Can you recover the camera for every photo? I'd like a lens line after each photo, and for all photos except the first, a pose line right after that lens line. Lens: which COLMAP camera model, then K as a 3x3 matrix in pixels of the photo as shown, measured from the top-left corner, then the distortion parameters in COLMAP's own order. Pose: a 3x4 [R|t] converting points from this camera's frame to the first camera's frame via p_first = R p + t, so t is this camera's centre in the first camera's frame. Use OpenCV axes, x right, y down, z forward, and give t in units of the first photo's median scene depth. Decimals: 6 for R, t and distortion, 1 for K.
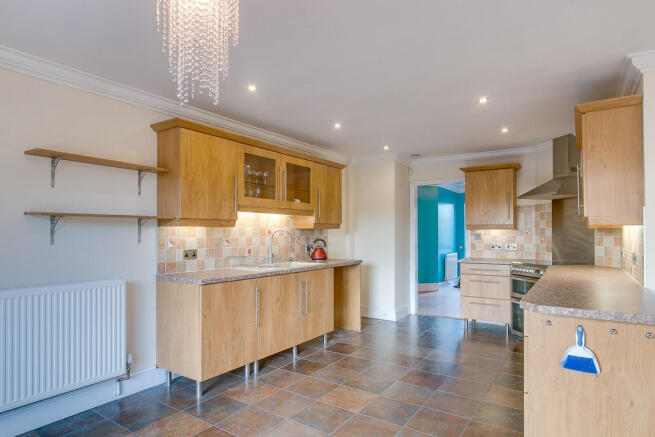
lens RADIAL K [[377.1, 0, 324.6], [0, 377.1, 231.6], [0, 0, 1]] dist [-0.007049, -0.000697]
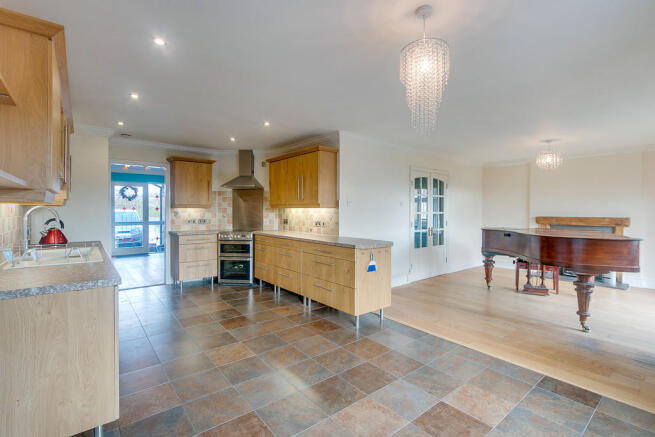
lens RADIAL K [[307.4, 0, 327.6], [0, 307.4, 214.7], [0, 0, 1]] dist [-0.002177, -0.000209]
pose [[0.291509, -0.012623, 0.956485, -0.608755], [-0.006224, 0.999867, 0.015092, -0.003520], [-0.956548, -0.010352, 0.291391, 0.353322]]
